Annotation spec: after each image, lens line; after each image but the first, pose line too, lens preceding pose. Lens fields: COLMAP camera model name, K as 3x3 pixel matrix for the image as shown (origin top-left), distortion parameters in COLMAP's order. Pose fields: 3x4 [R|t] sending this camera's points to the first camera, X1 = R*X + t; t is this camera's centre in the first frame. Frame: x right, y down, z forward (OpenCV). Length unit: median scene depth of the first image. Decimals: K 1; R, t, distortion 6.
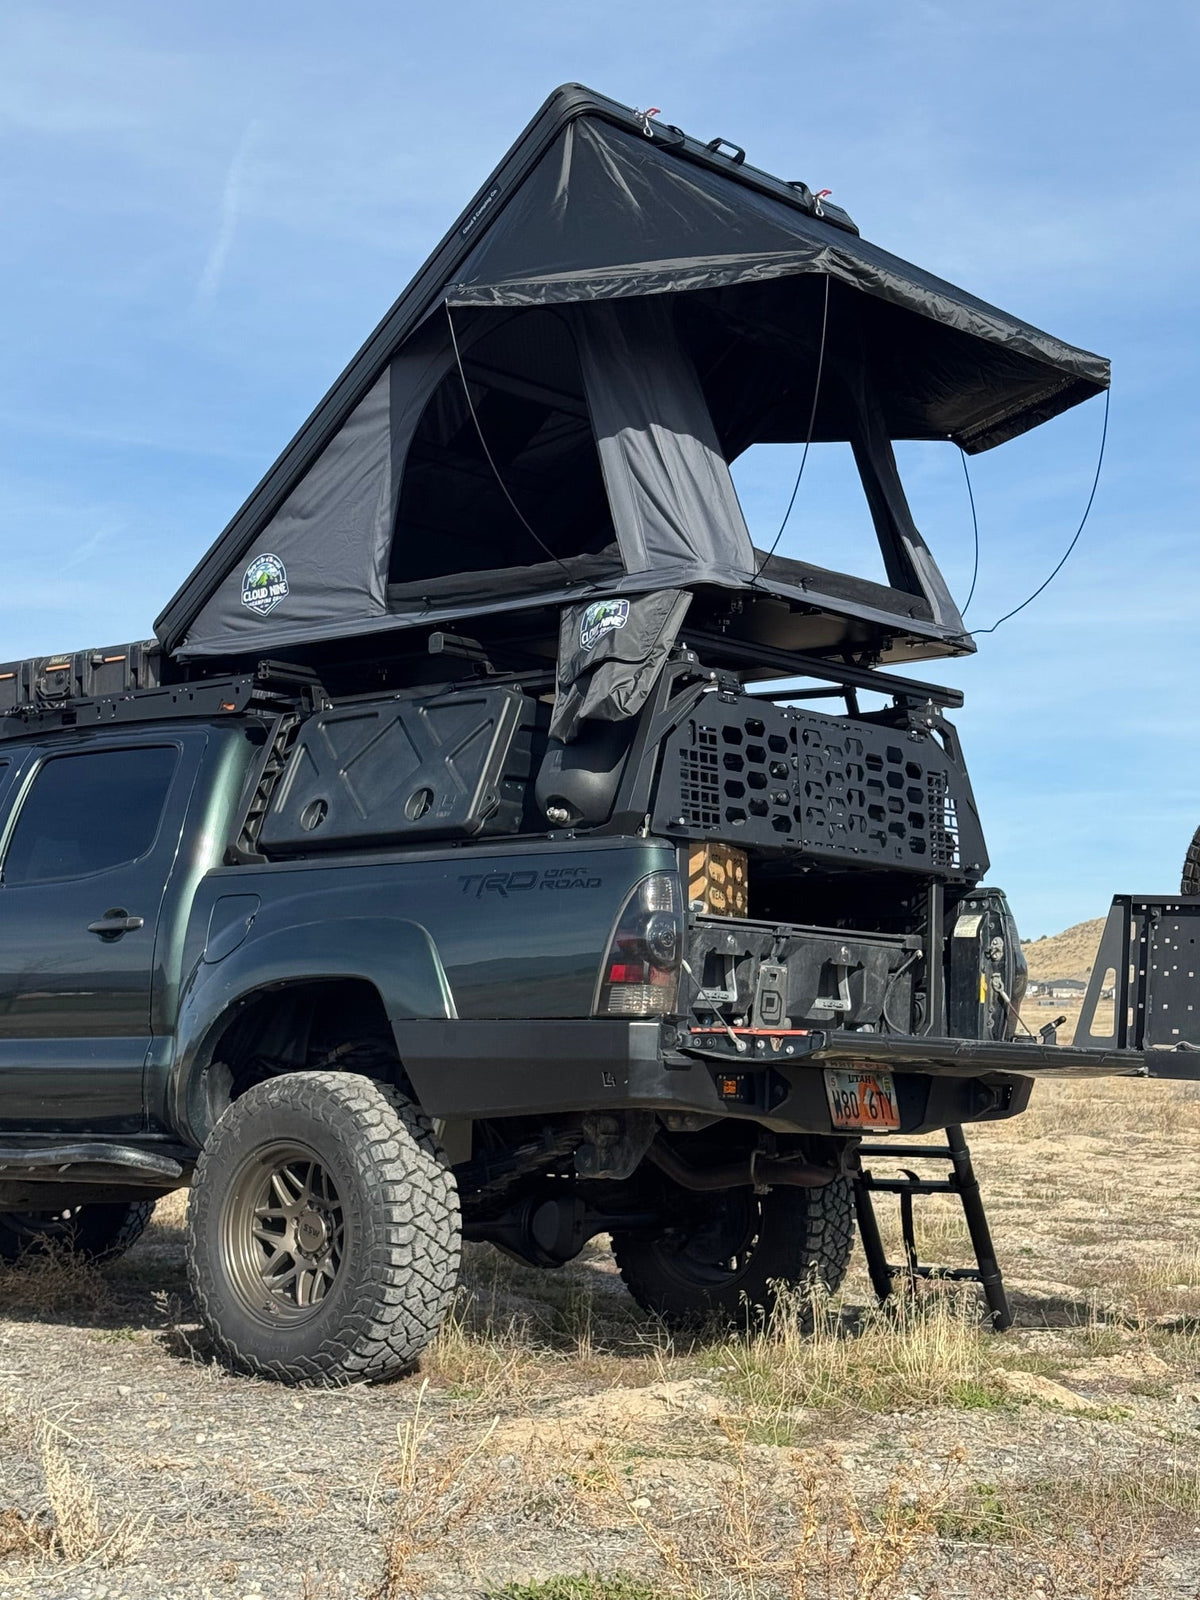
lens RADIAL K [[2544.6, 0, 600.0], [0, 2544.6, 800.0], [0, 0, 1]] dist [0.142661, 0.002776]
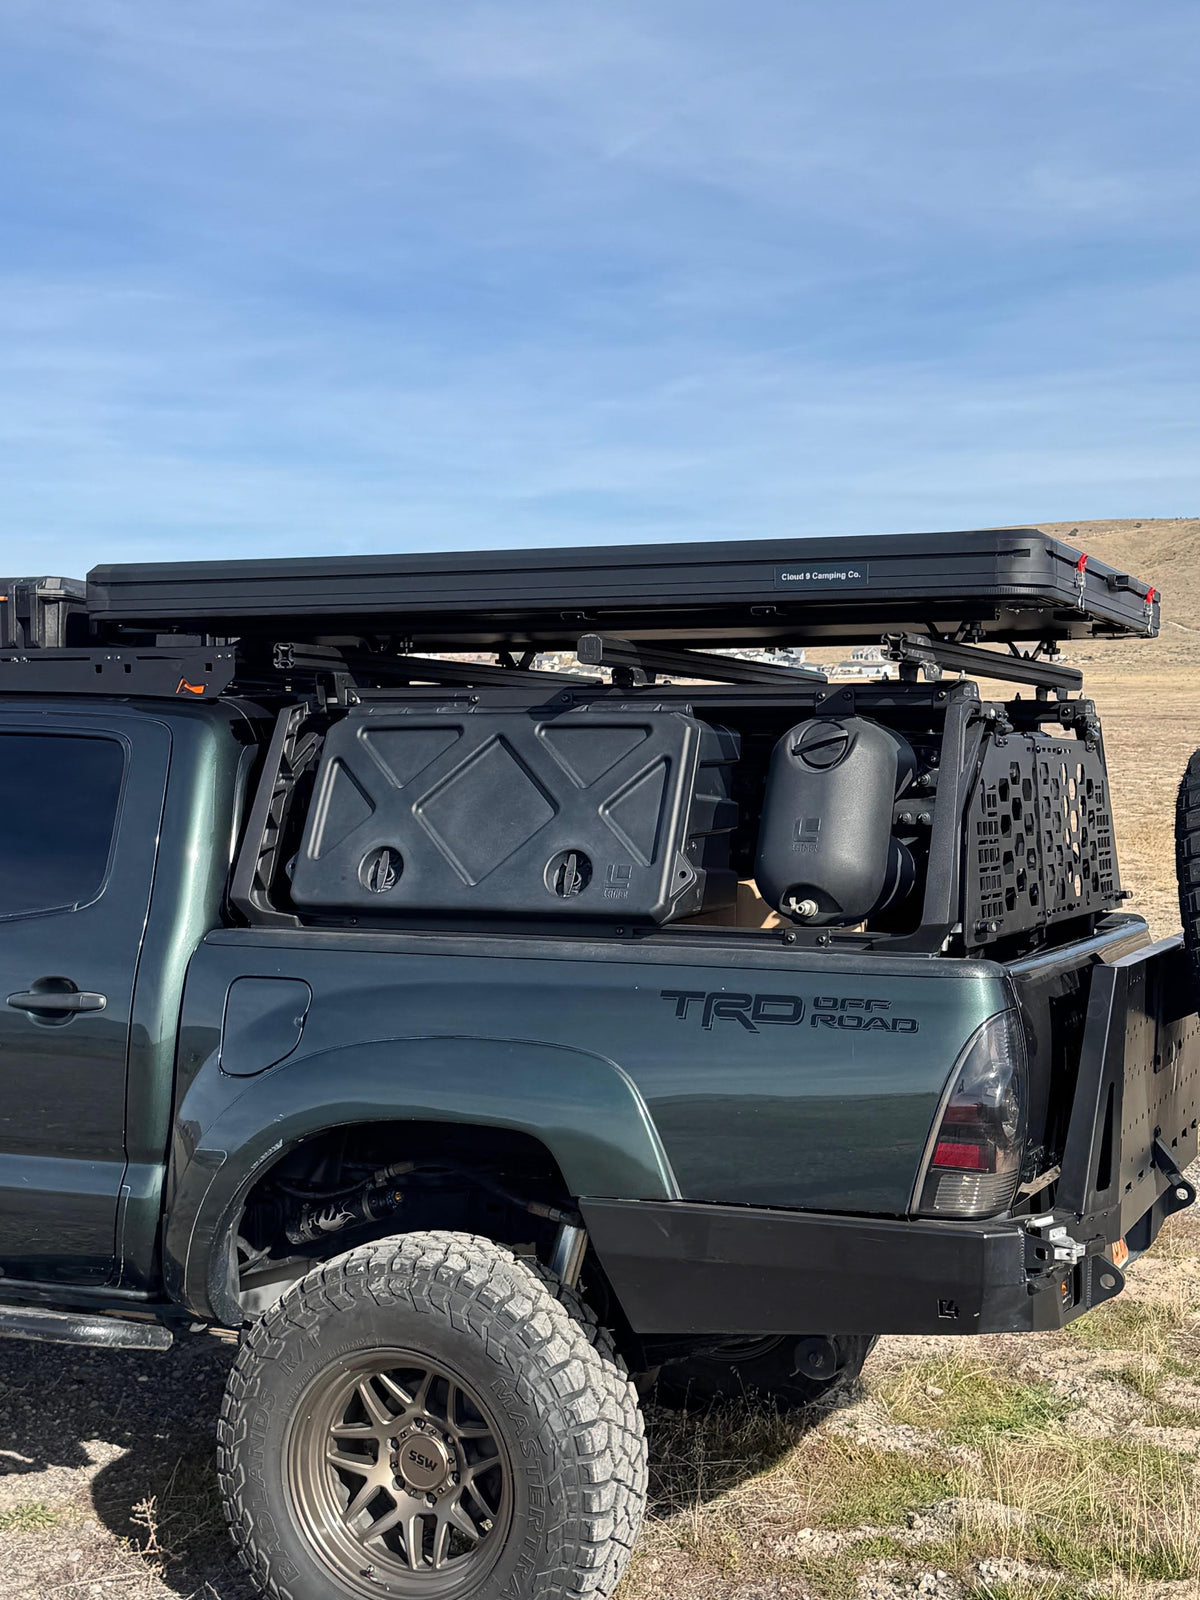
lens RADIAL K [[2191.1, 0, 600.0], [0, 2191.1, 800.0], [0, 0, 1]] dist [0.153957, 0.001323]
pose [[0.956975, -0.011192, 0.289954, -0.244154], [-0.027222, 0.991386, 0.128112, -0.099776], [-0.288890, -0.130493, 0.948427, 0.407776]]
